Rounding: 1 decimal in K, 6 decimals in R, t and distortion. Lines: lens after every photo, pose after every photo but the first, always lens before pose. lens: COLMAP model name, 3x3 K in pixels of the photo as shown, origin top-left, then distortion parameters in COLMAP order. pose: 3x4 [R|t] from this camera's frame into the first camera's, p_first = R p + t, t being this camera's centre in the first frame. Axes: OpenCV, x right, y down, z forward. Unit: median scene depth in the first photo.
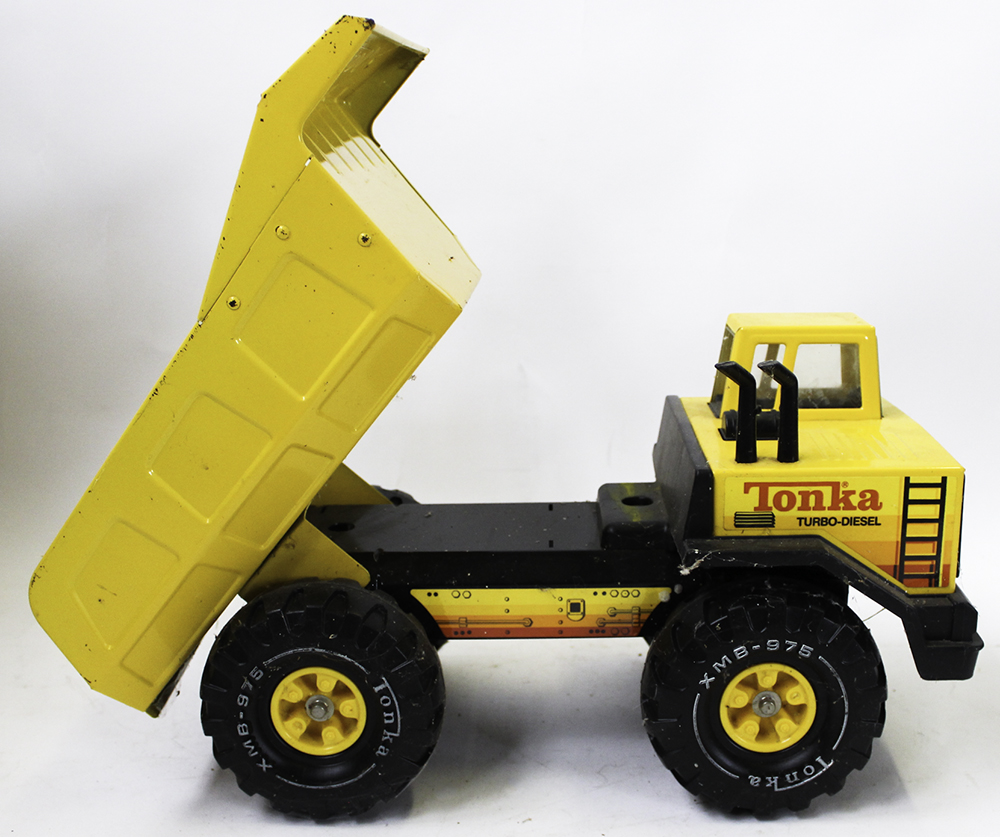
lens RADIAL K [[1071.2, 0, 488.6], [0, 1071.2, 428.8], [0, 0, 1]] dist [-0.080342, 0.000000]
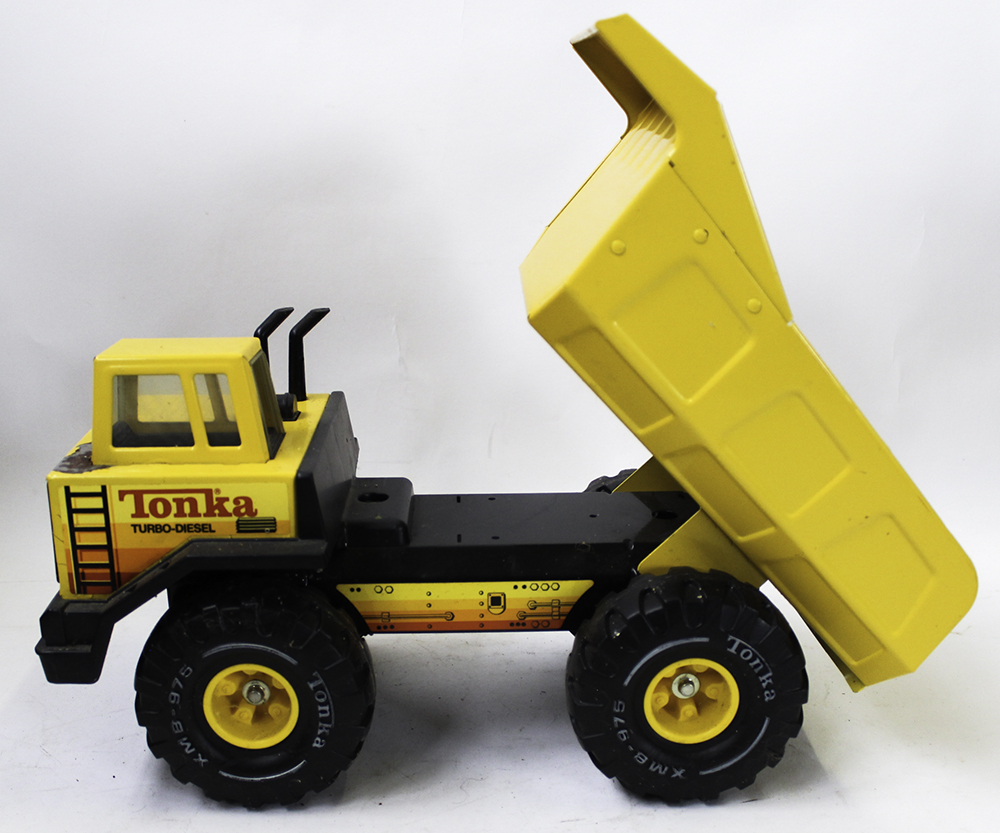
lens RADIAL K [[1071.2, 0, 485.2], [0, 1071.2, 450.4], [0, 0, 1]] dist [-0.080342, 0.000000]
pose [[0.999305, -0.014530, -0.034318, 0.624019], [0.015451, 0.999523, 0.026736, -0.009986], [0.033913, -0.027247, 0.999053, -0.007803]]
